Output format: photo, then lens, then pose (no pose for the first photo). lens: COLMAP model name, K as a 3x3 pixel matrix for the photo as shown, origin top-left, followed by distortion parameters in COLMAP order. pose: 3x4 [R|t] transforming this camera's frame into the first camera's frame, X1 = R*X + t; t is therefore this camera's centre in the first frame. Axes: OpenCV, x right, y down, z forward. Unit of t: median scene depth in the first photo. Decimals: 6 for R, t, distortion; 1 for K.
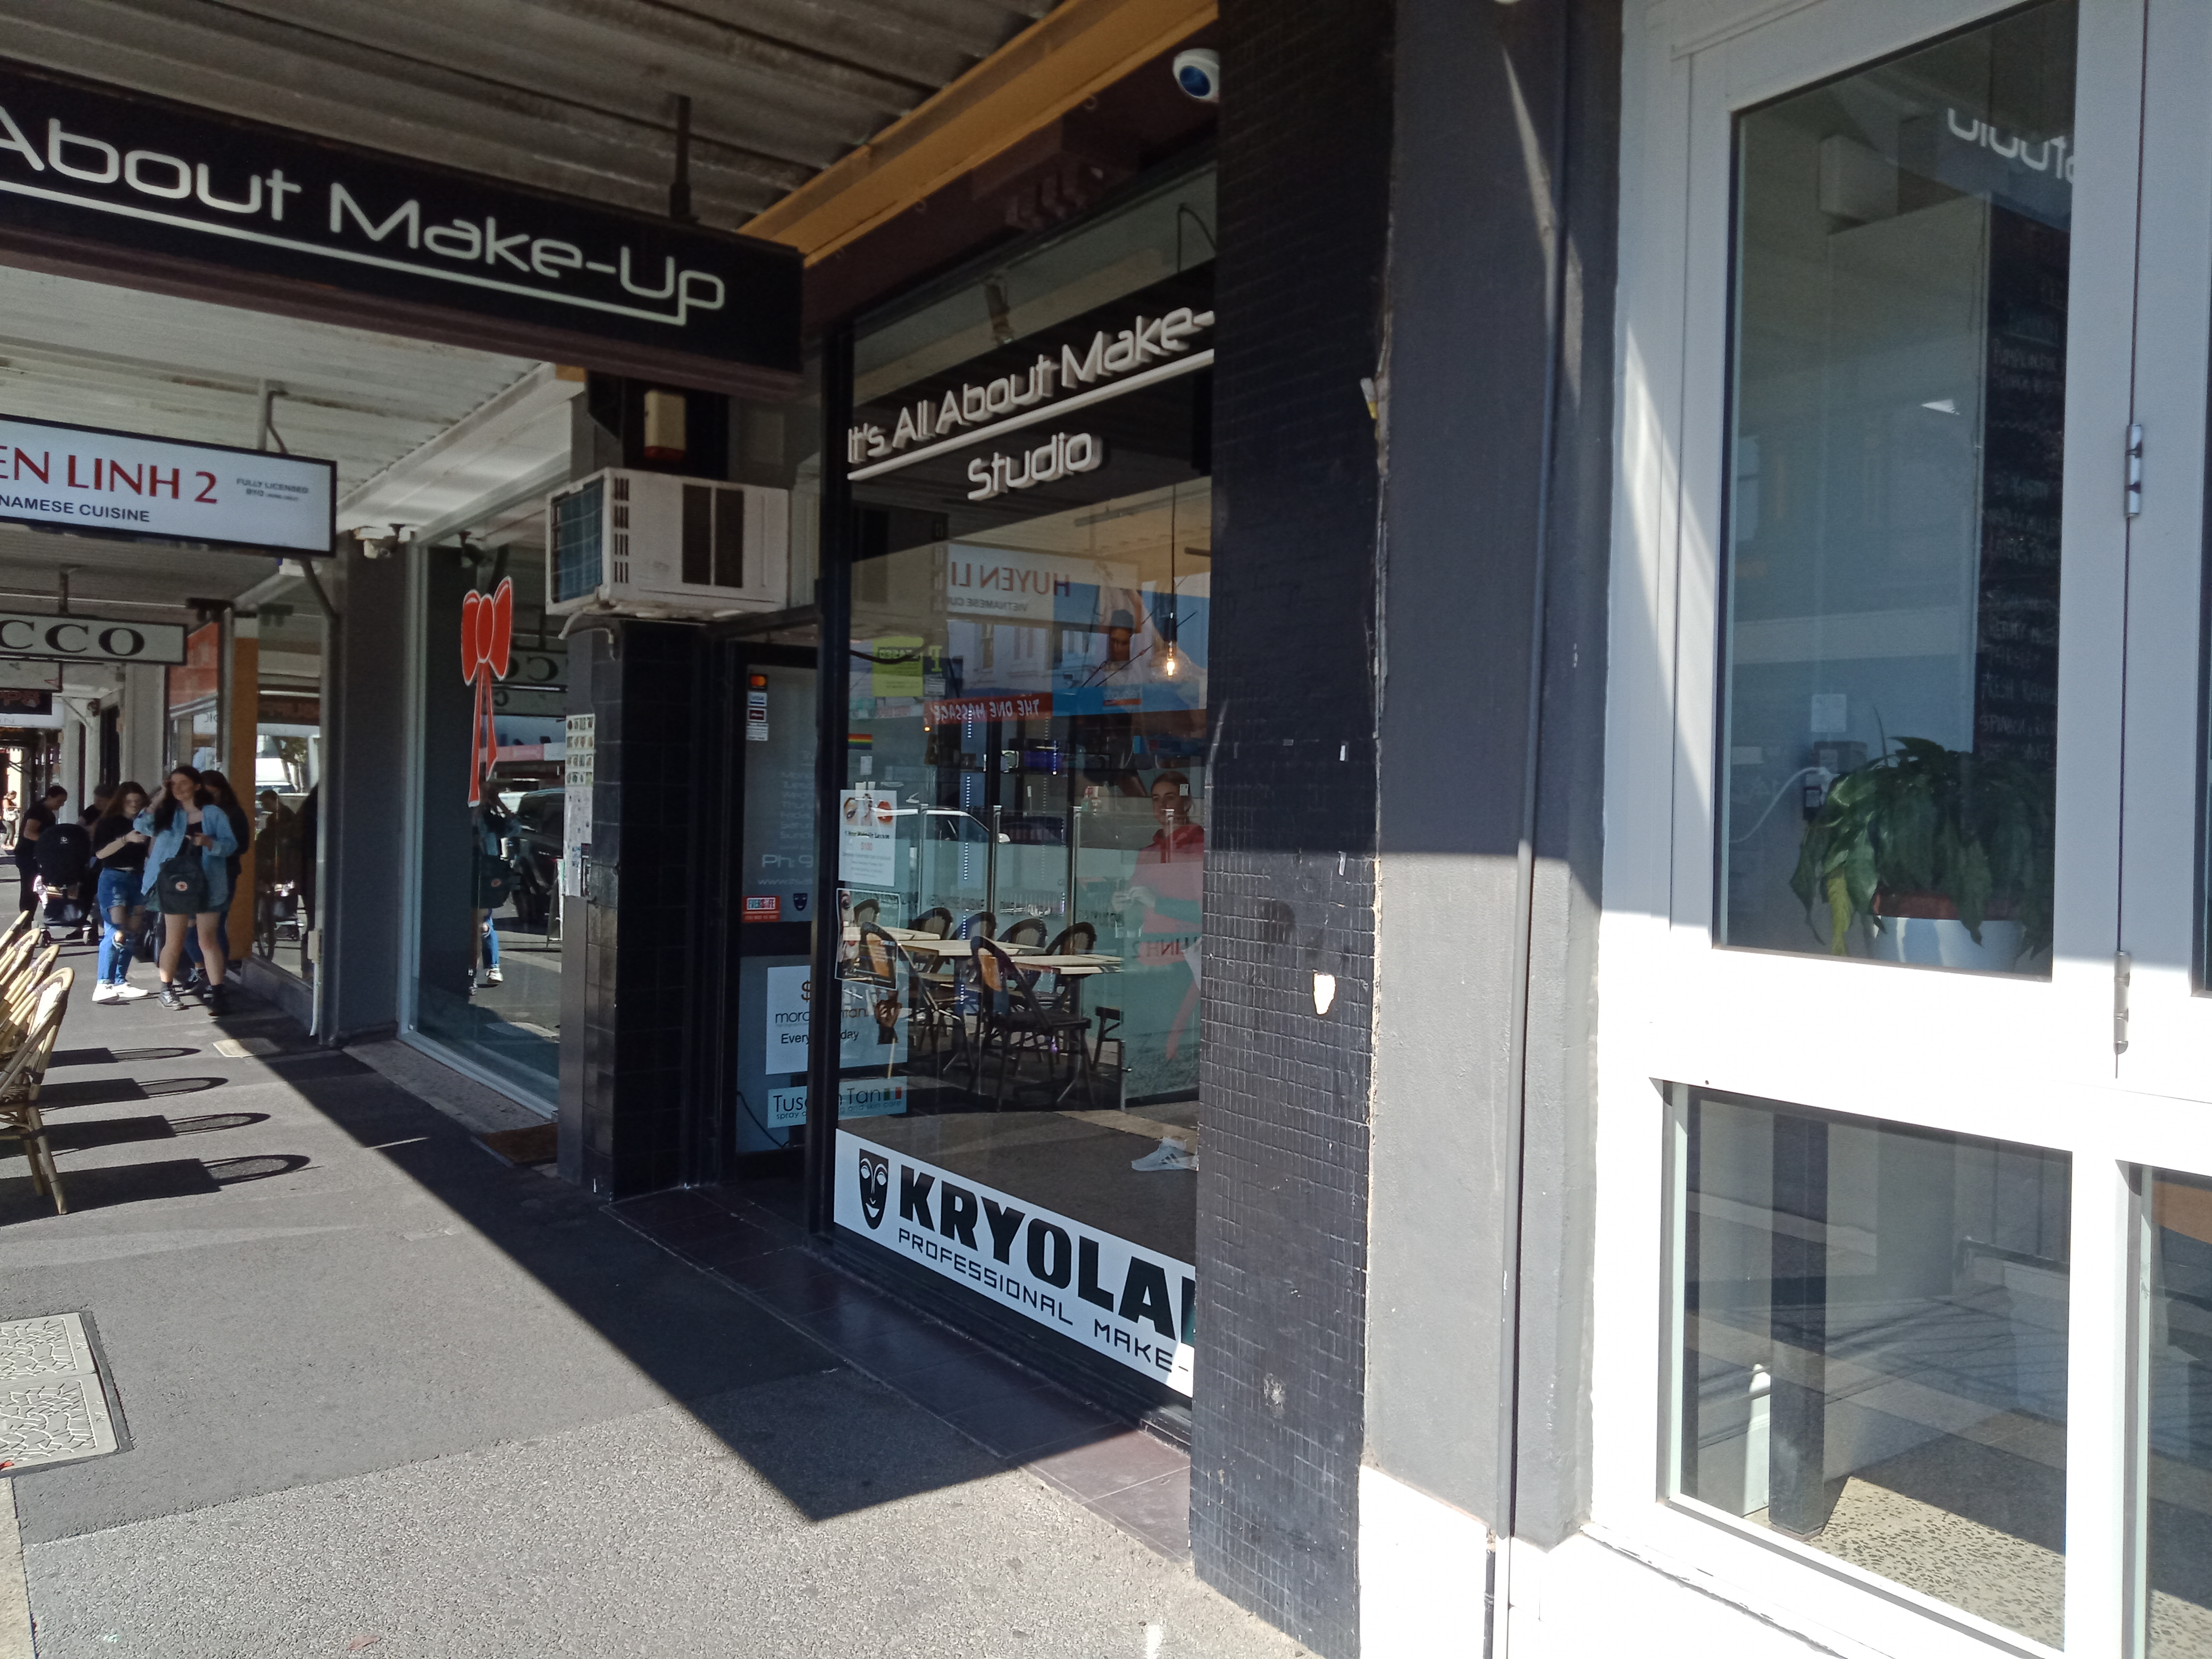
lens RADIAL K [[1623.0, 0, 1107.4], [0, 1623.0, 828.2], [0, 0, 1]] dist [0.007292, 0.006720]
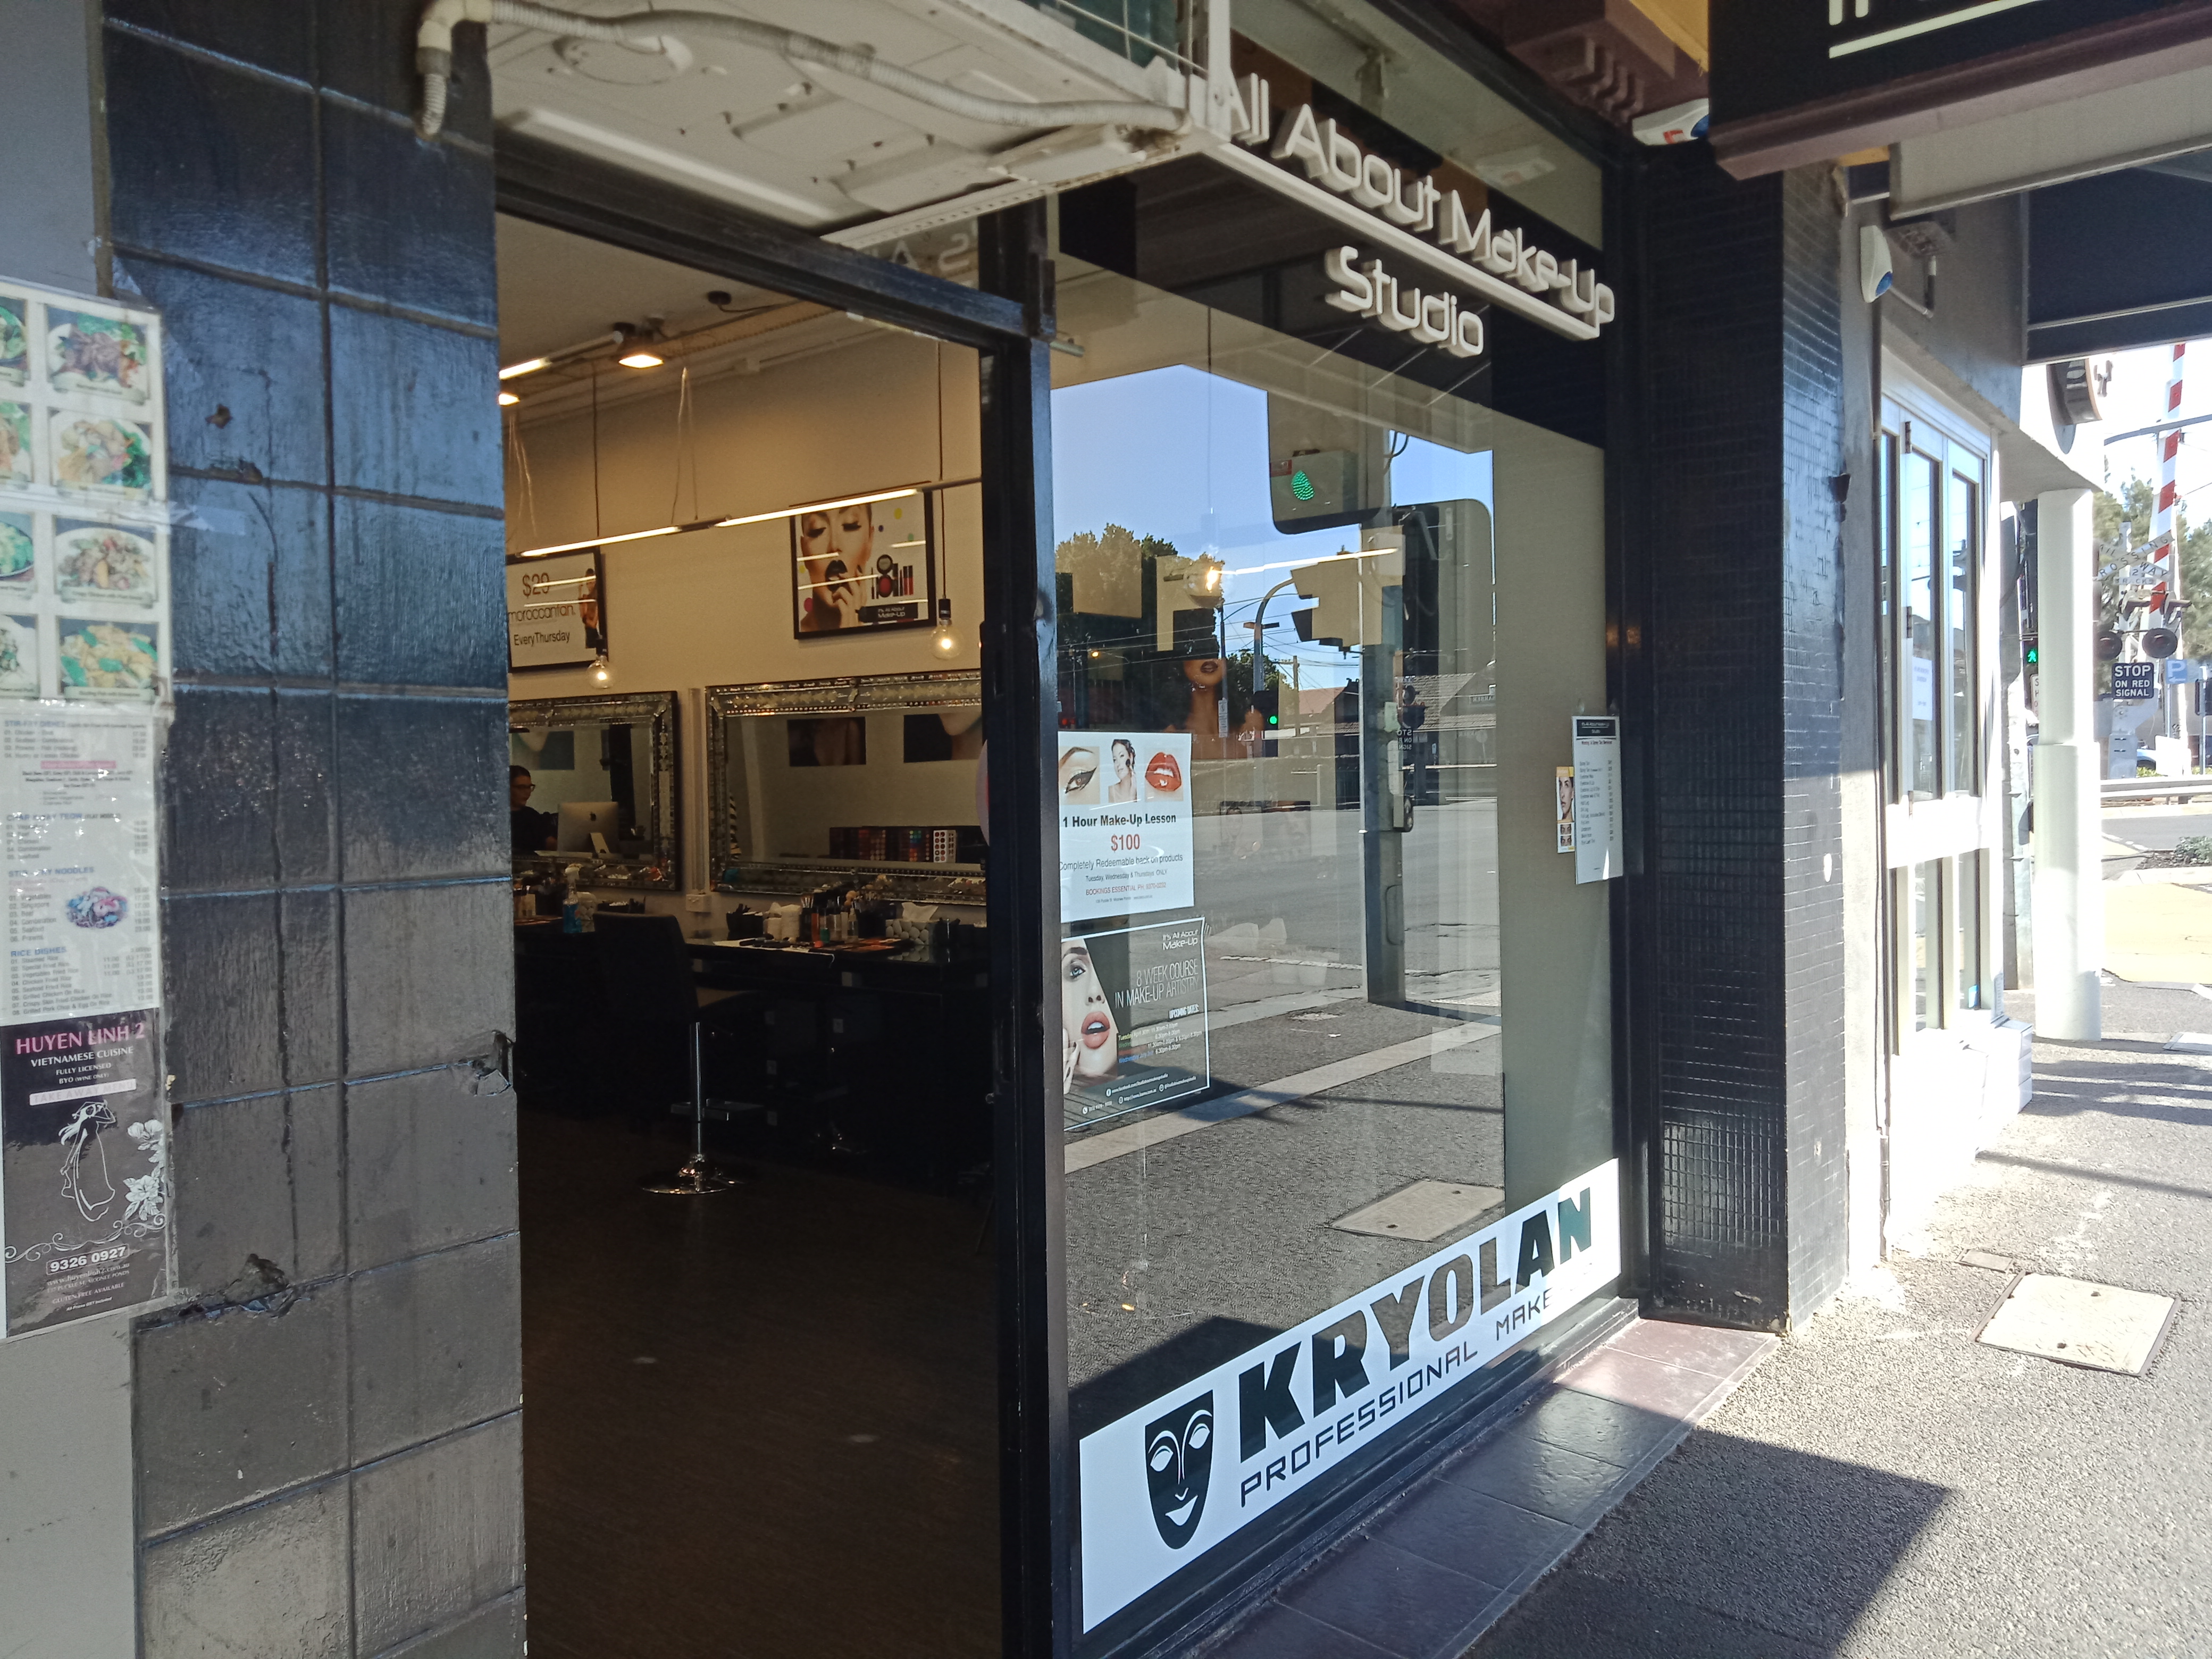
lens RADIAL K [[1623.0, 0, 1108.3], [0, 1623.0, 820.6], [0, 0, 1]] dist [0.007292, 0.006720]
pose [[-0.273160, -0.042880, 0.961012, -0.725597], [0.027307, 0.998258, 0.052304, -0.025153], [-0.961581, 0.040529, -0.271513, 1.302969]]
